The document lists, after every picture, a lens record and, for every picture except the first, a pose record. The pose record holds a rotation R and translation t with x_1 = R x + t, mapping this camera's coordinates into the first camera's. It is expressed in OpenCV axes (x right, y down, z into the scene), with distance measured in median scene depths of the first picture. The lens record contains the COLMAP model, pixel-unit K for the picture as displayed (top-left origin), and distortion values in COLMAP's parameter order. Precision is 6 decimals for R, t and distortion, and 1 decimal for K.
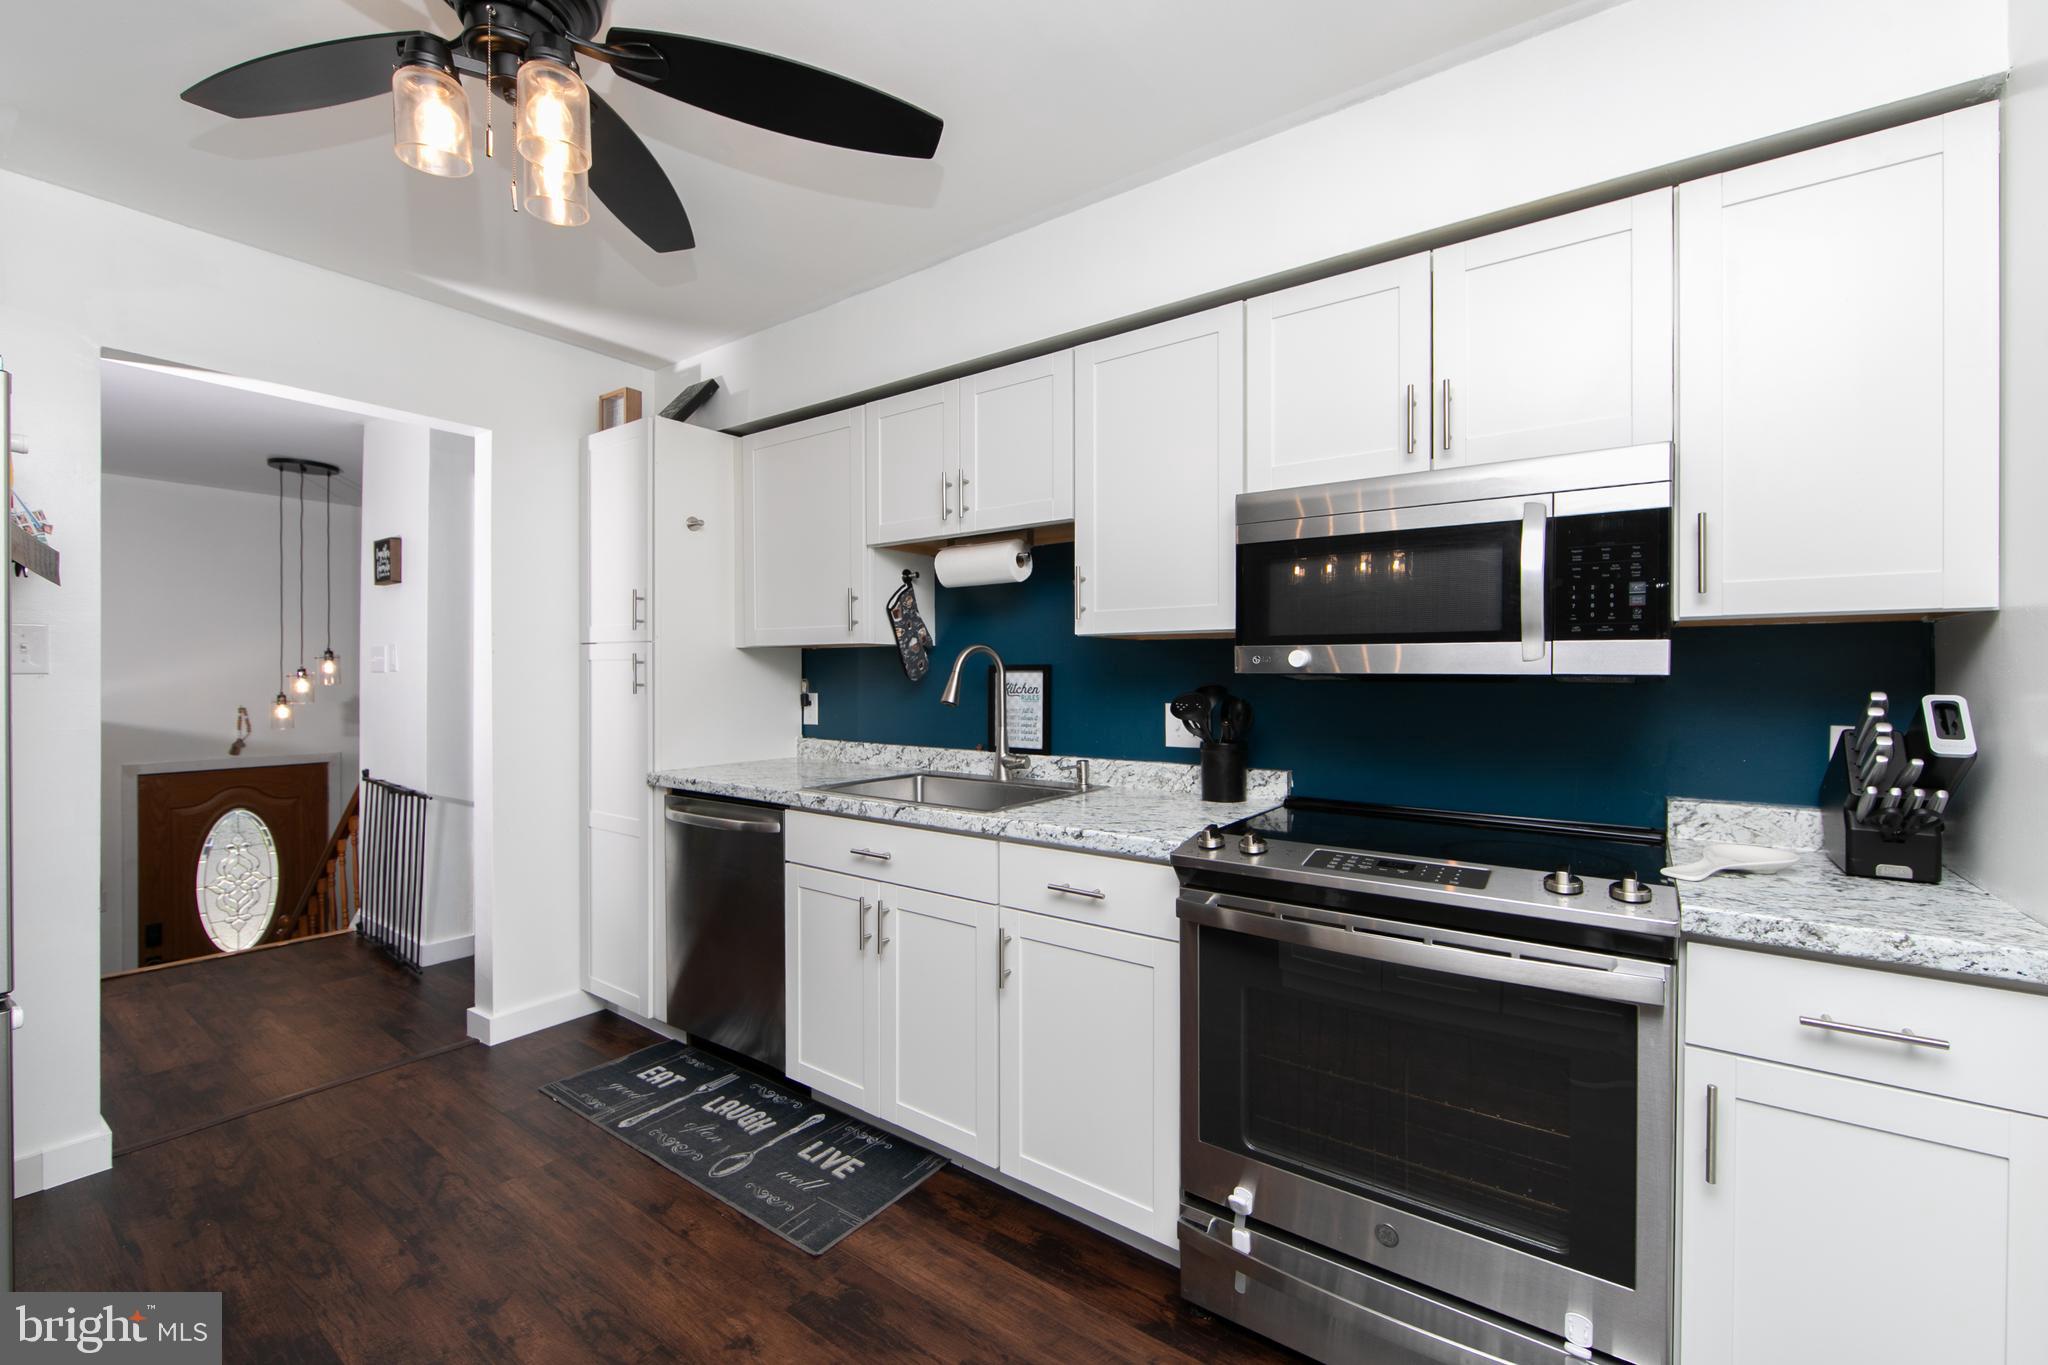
lens RADIAL K [[804.9, 0, 1027.8], [0, 804.9, 678.9], [0, 0, 1]] dist [-0.000048, -0.000068]
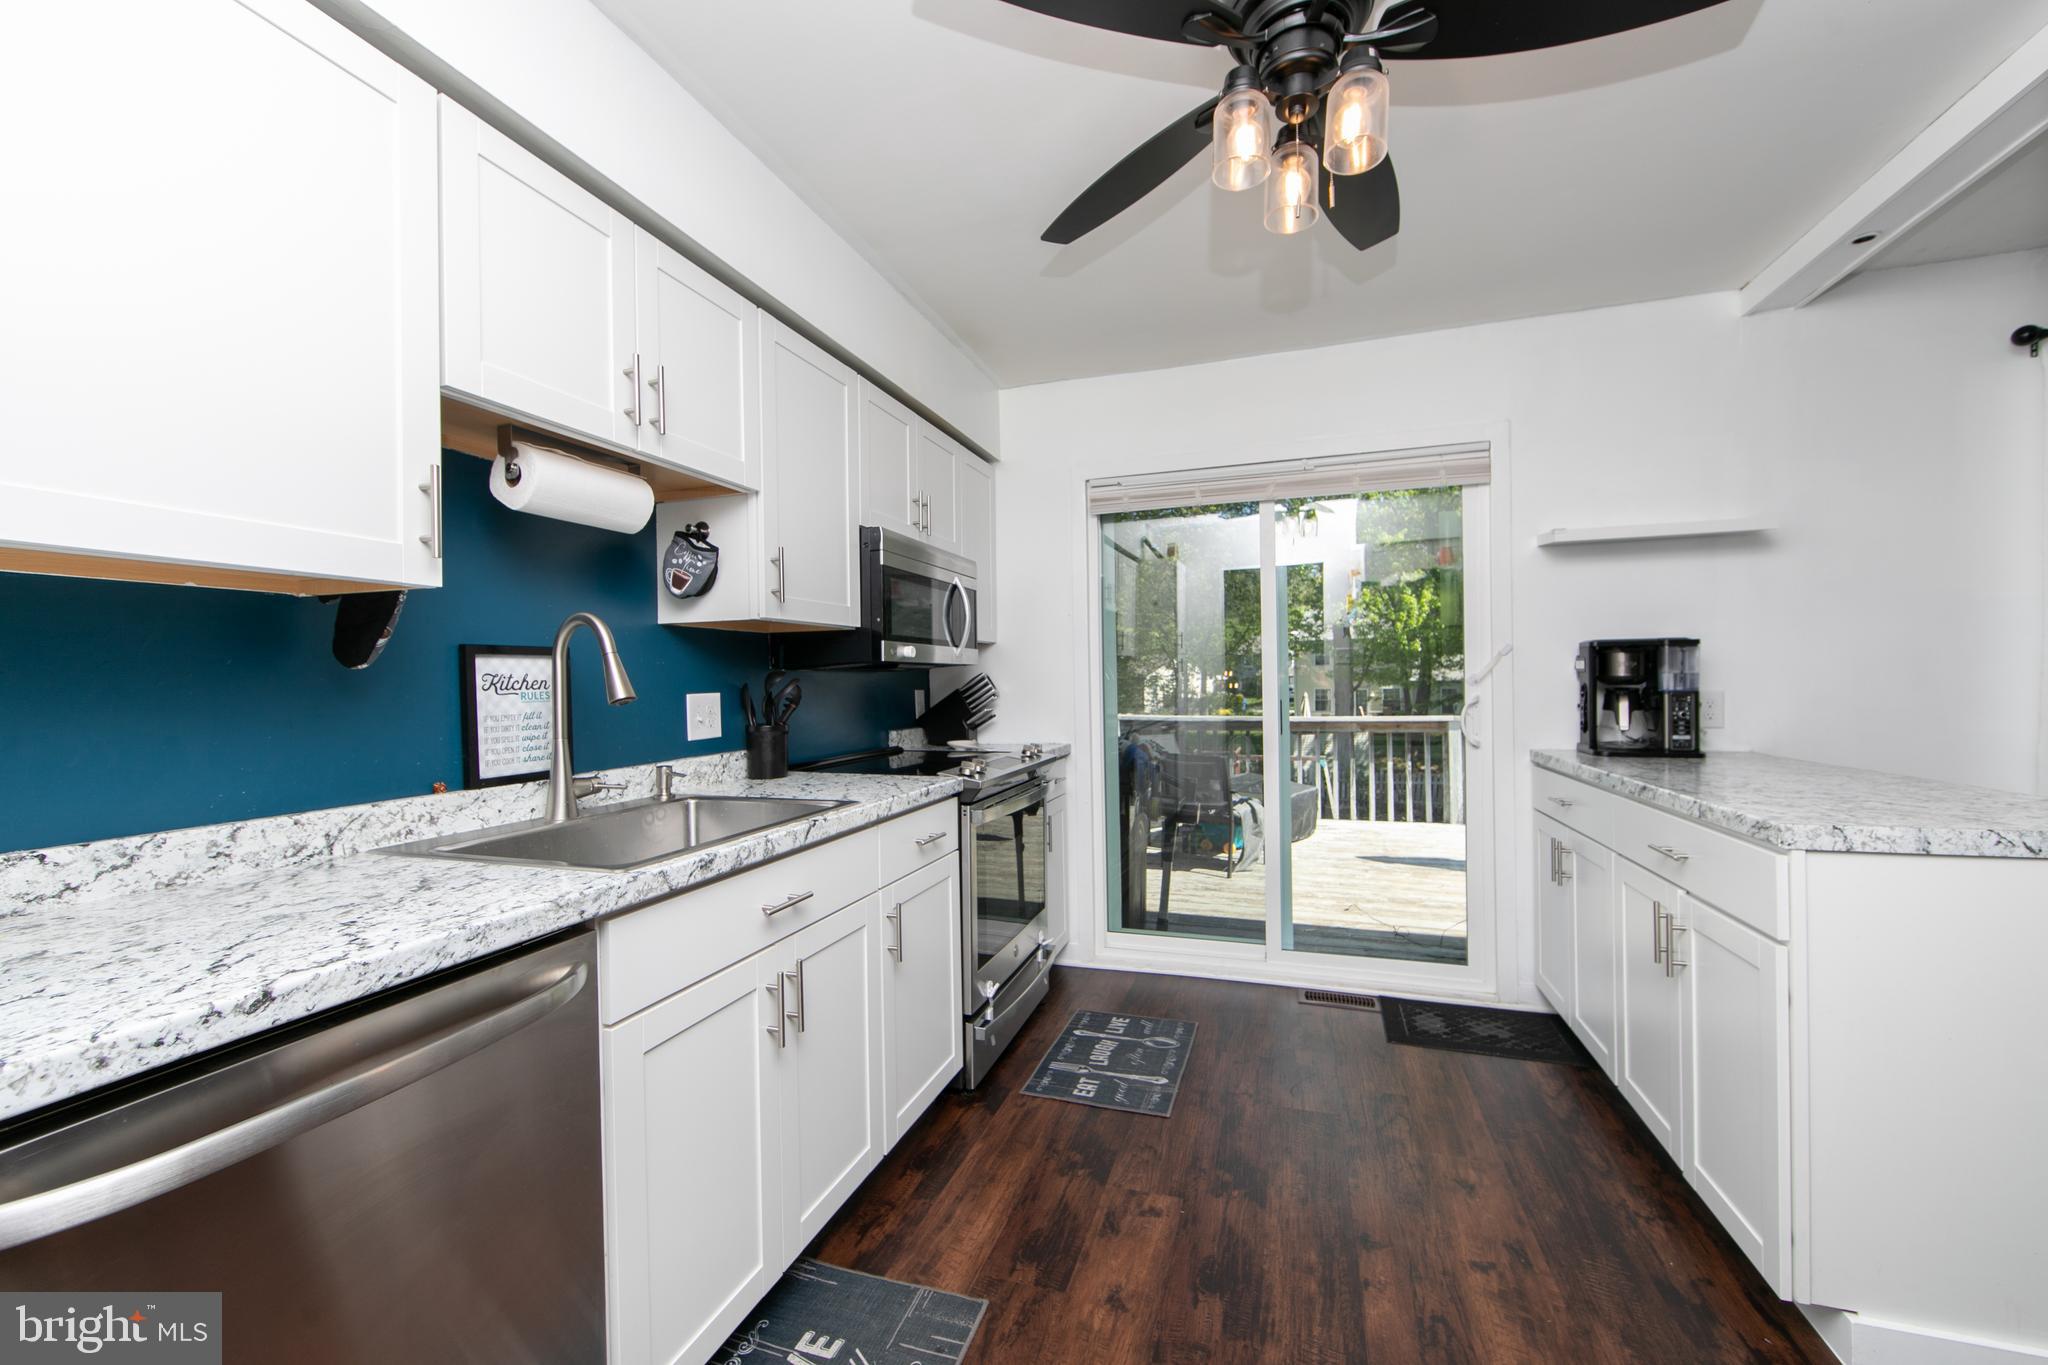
lens RADIAL K [[804.9, 0, 1027.8], [0, 804.9, 678.9], [0, 0, 1]] dist [-0.000048, -0.000068]
pose [[-0.278701, 0.003814, 0.960370, -0.935870], [0.022884, 0.999735, 0.002670, 0.020957], [-0.960105, 0.022721, -0.278714, 0.982551]]
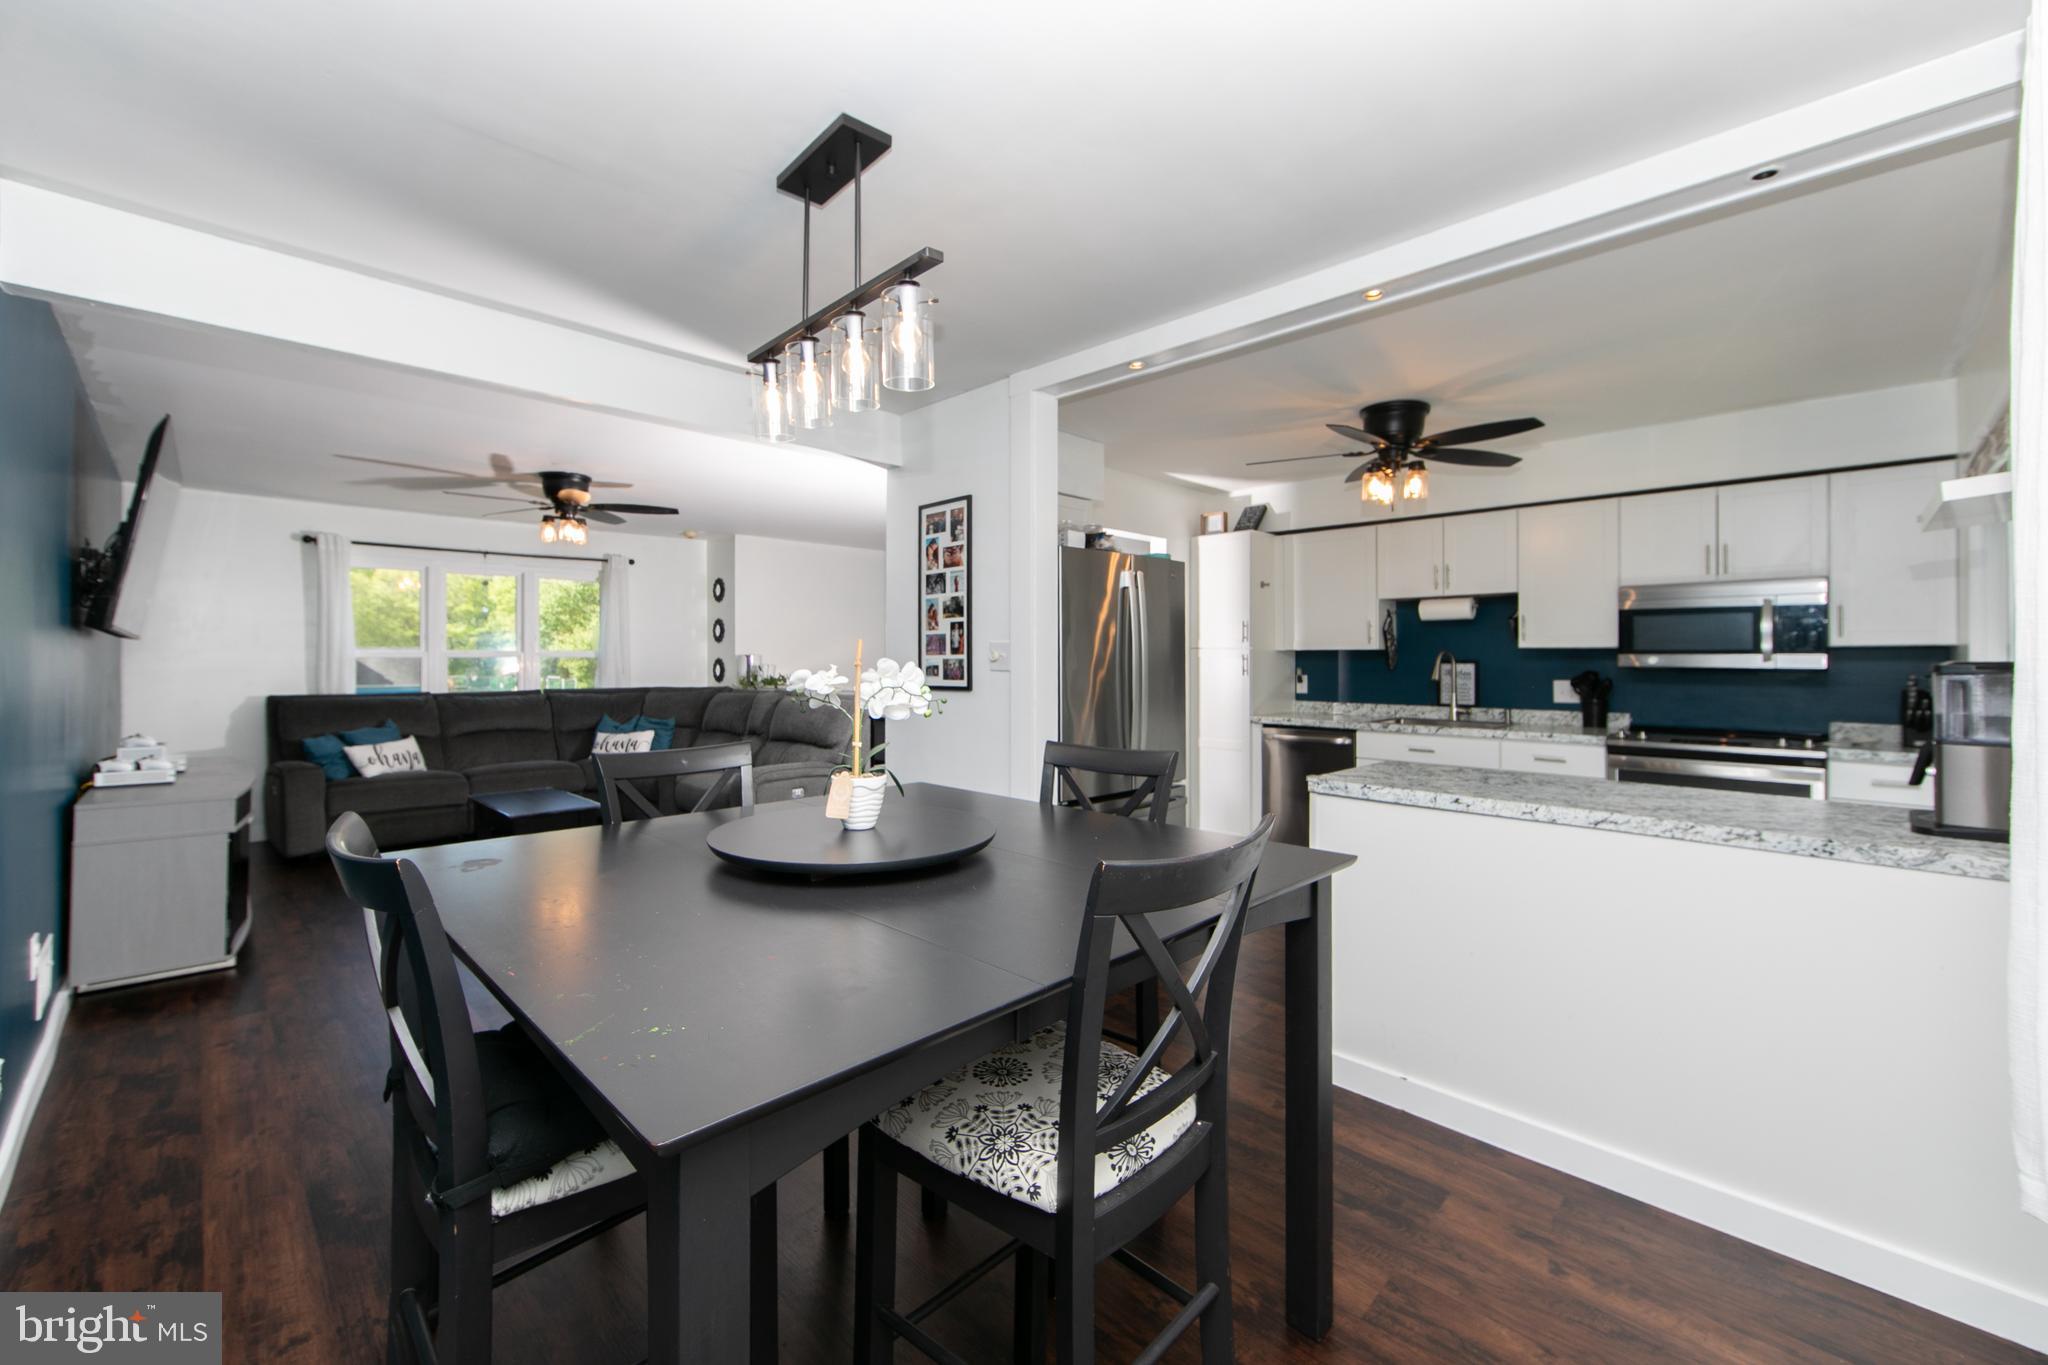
lens RADIAL K [[832.1, 0, 1029.1], [0, 832.1, 661.2], [0, 0, 1]] dist [-0.001825, -0.000033]
pose [[0.985818, -0.001199, -0.167812, -0.826046], [0.000888, 0.999998, -0.001923, -0.014984], [0.167814, 0.001747, 0.985817, -1.326966]]
